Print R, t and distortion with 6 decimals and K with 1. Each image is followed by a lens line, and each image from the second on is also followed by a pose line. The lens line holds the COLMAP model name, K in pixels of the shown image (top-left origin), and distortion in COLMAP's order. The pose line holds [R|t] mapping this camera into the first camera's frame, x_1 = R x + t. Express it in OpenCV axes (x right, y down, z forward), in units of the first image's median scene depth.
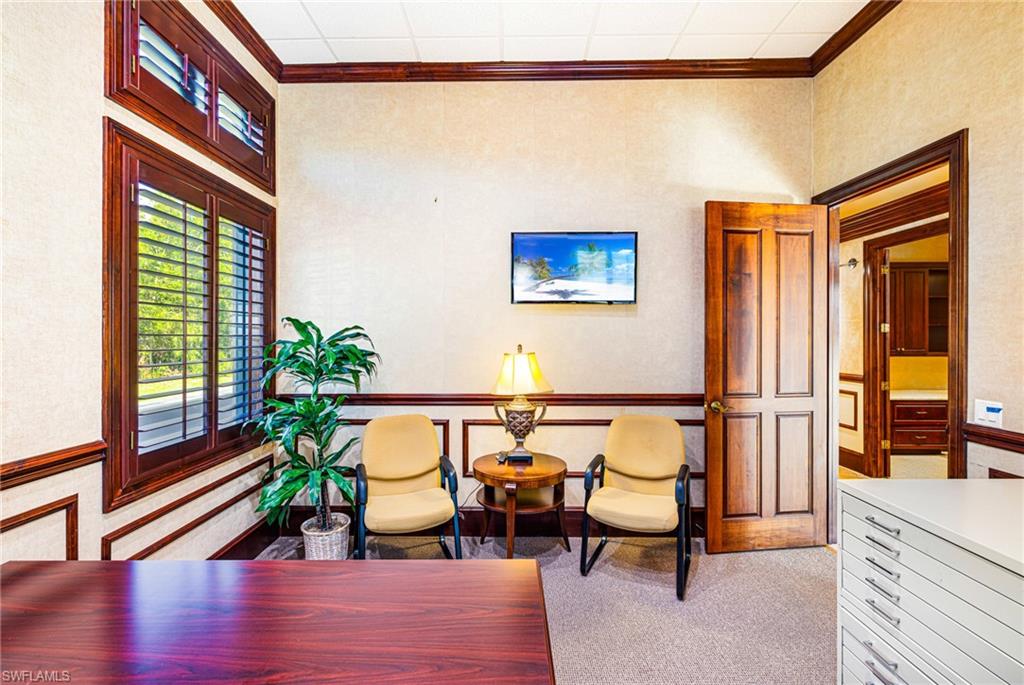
lens RADIAL K [[465.9, 0, 512.4], [0, 465.9, 338.3], [0, 0, 1]] dist [-0.000508, -0.000151]
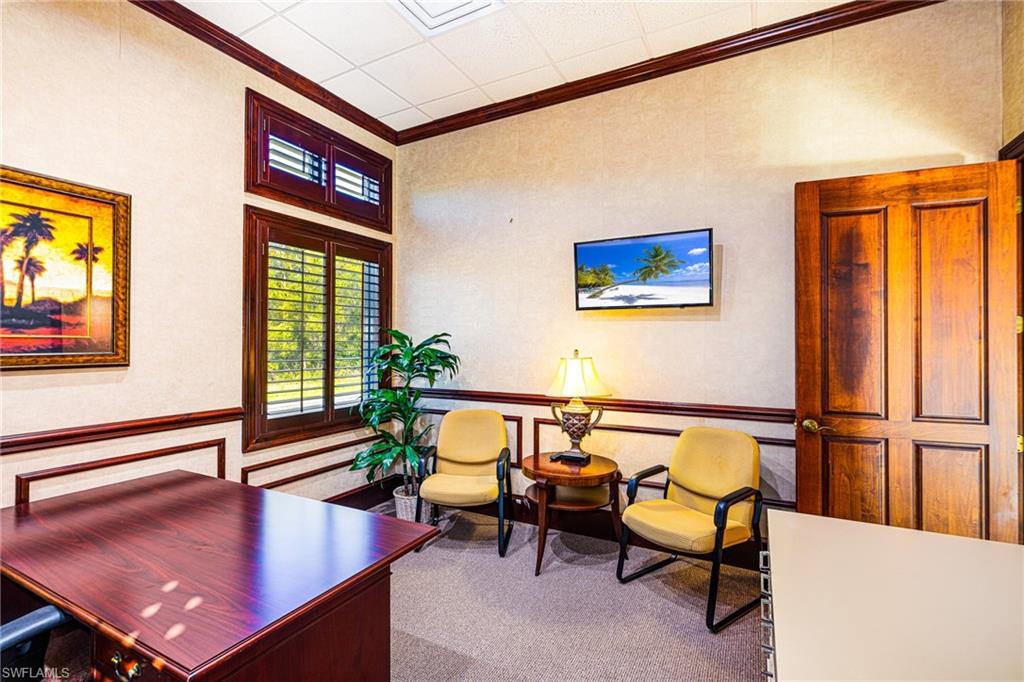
lens RADIAL K [[465.9, 0, 519.3], [0, 465.9, 339.7], [0, 0, 1]] dist [-0.000508, -0.000151]
pose [[0.886490, -0.002189, -0.462742, 0.385106], [-0.002258, 0.999956, -0.009056, 0.000824], [0.462741, 0.009073, 0.886447, 0.014061]]
